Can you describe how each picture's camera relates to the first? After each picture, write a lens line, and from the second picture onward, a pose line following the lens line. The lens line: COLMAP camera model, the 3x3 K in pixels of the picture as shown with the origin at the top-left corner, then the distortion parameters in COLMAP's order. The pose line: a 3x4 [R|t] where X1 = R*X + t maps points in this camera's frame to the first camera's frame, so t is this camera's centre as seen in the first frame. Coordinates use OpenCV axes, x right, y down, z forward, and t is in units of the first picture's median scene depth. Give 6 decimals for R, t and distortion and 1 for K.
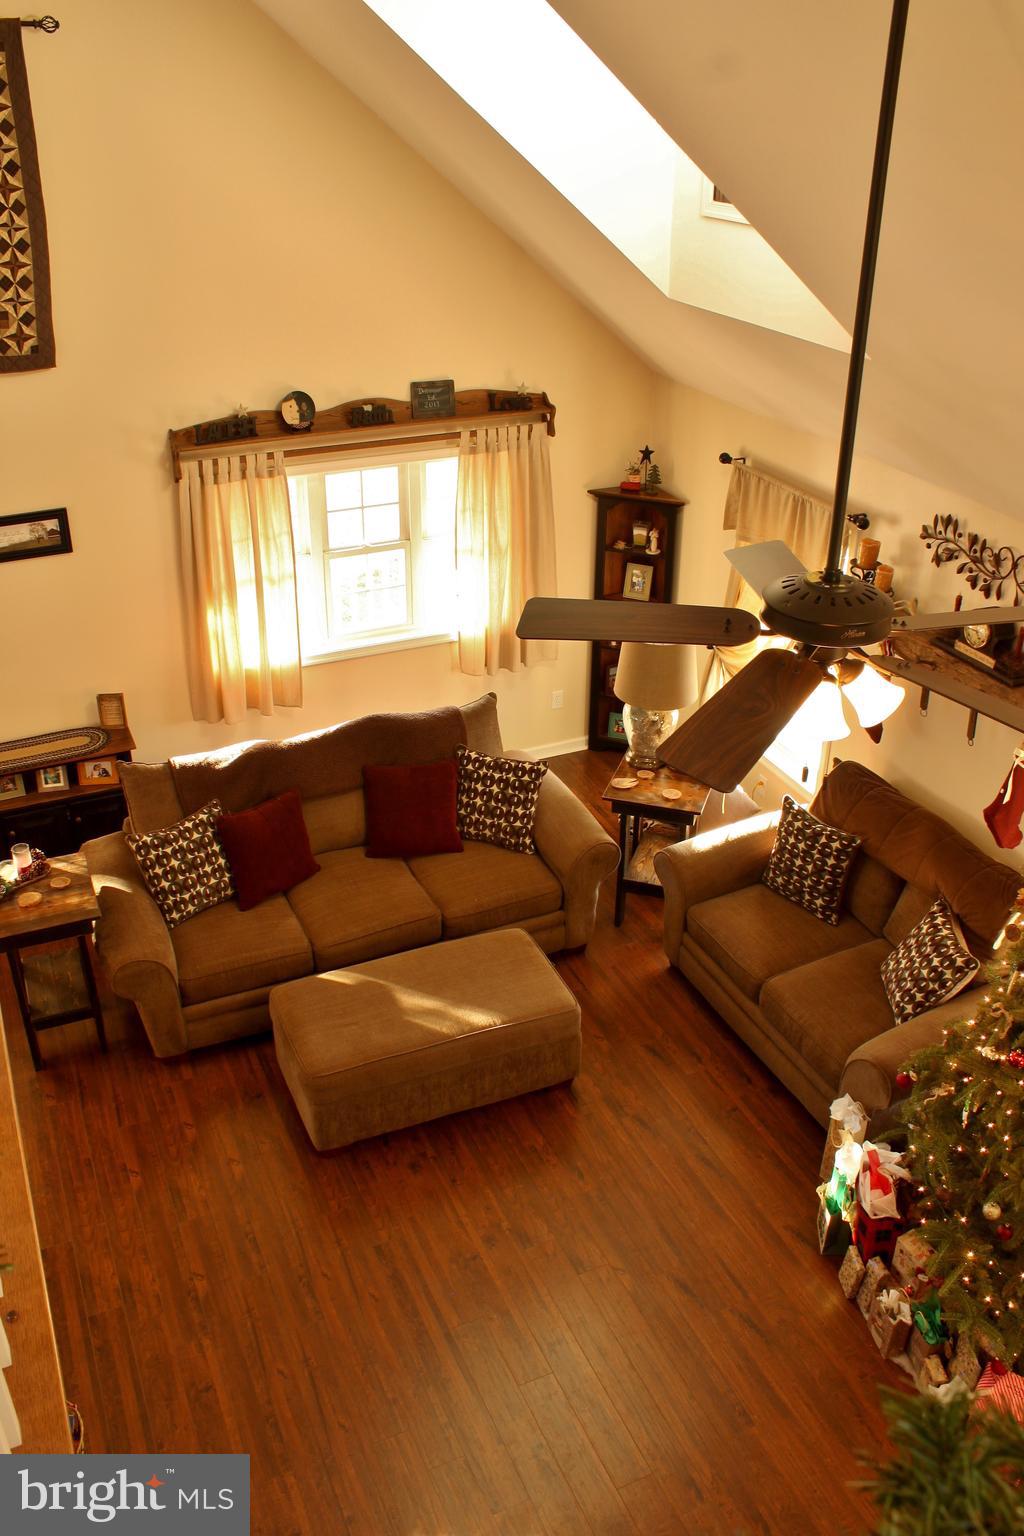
lens RADIAL K [[1290.0, 0, 519.6], [0, 1290.0, 763.6], [0, 0, 1]] dist [-0.161945, 0.139087]
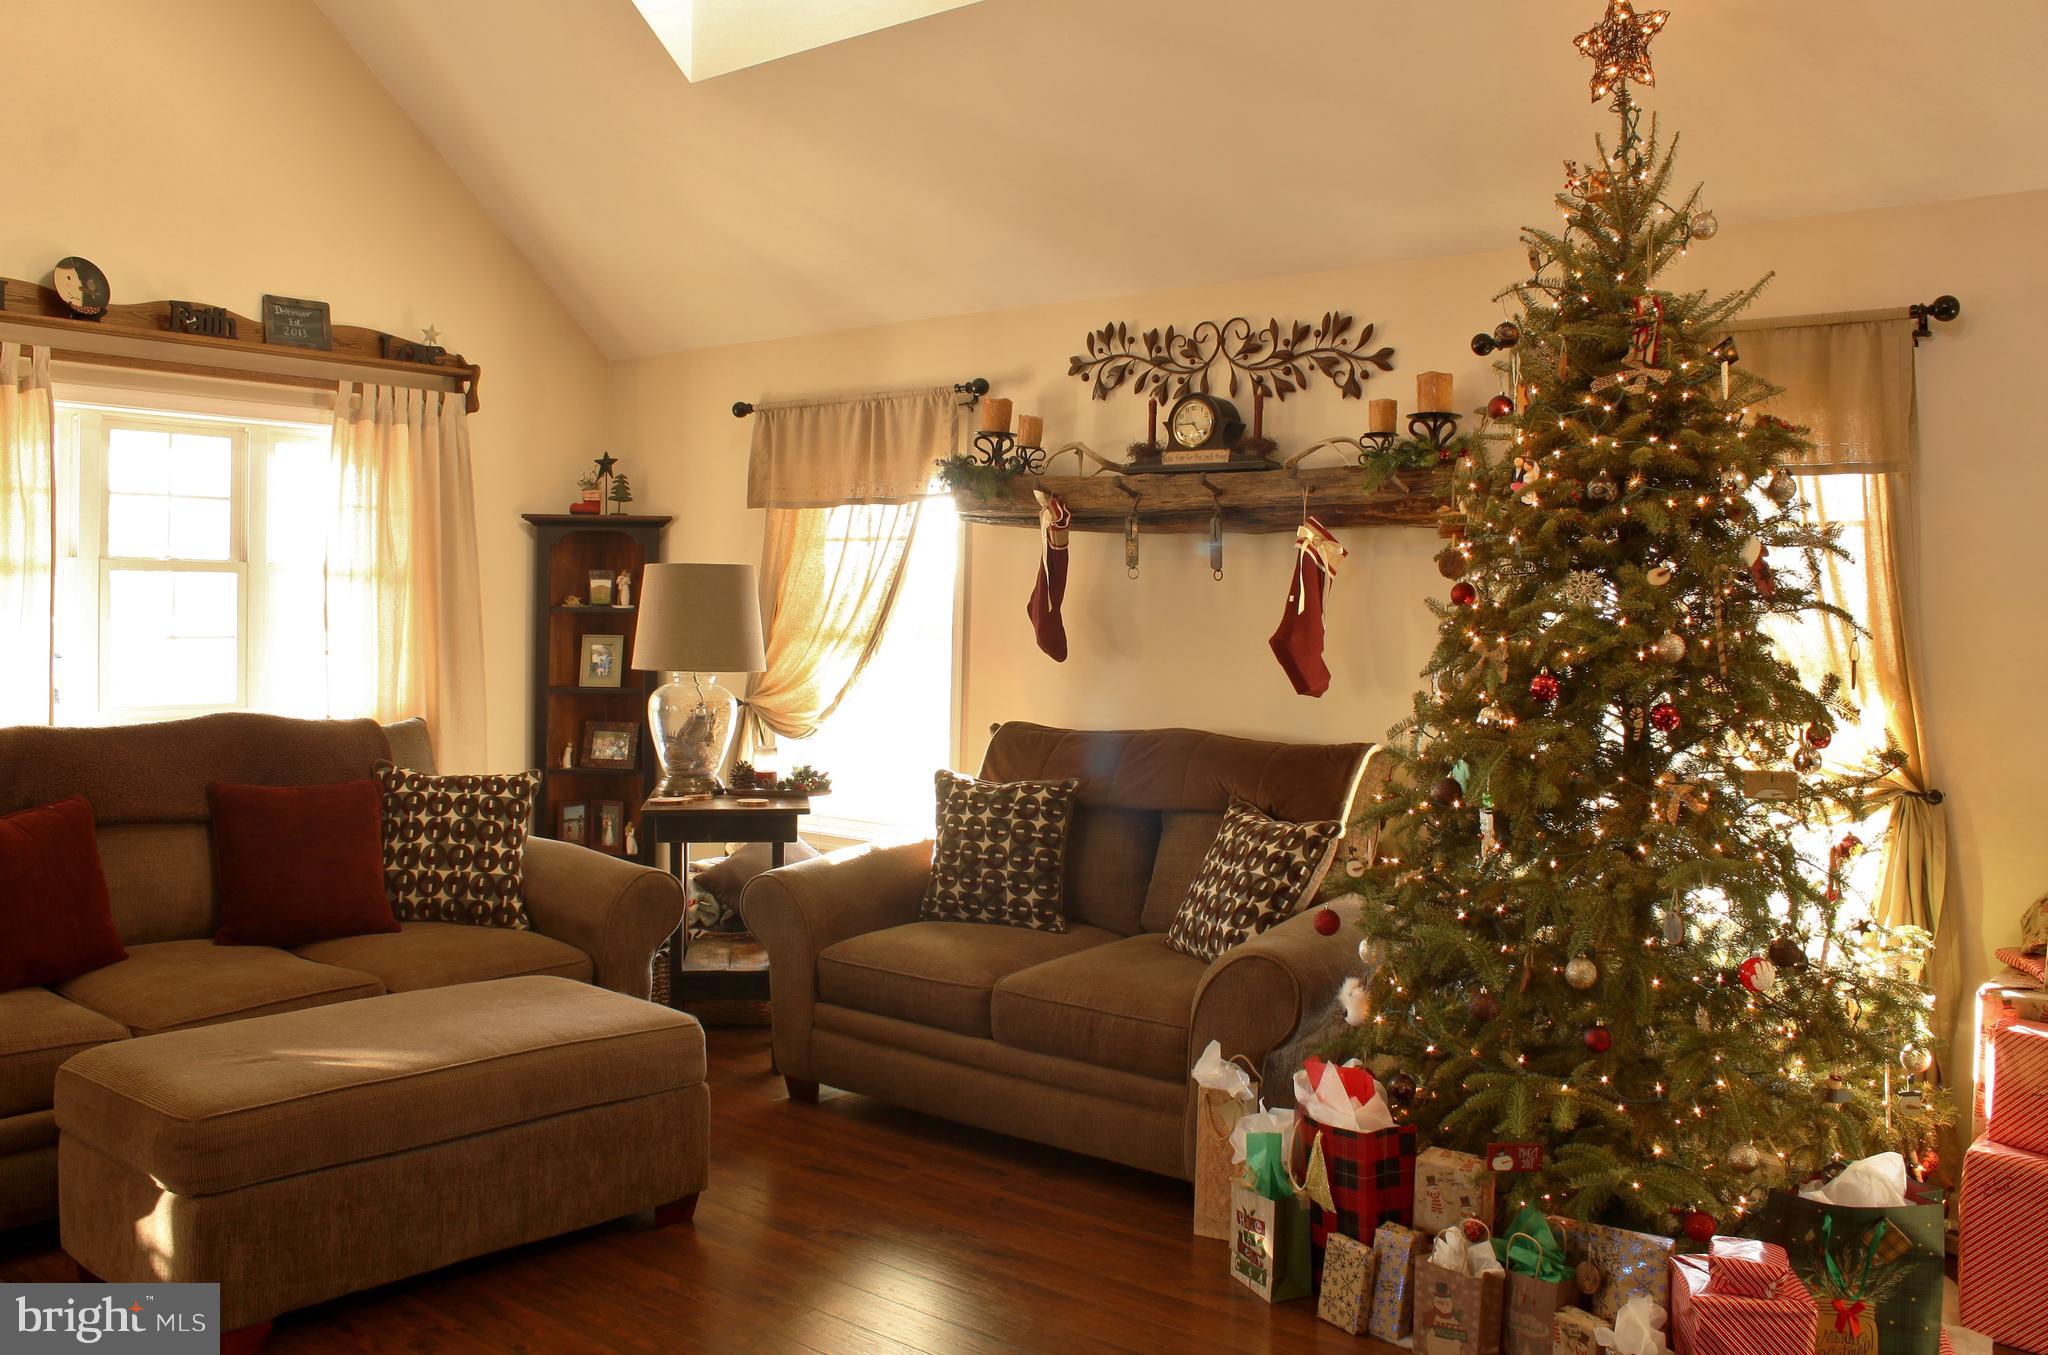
lens RADIAL K [[1720.0, 0, 1020.4], [0, 1720.0, 675.0], [0, 0, 1]] dist [-0.161945, 0.139087]
pose [[0.895634, -0.006615, 0.444743, -0.125877], [0.205582, 0.892835, -0.400726, 0.314205], [-0.394432, 0.450335, 0.801013, 0.266548]]
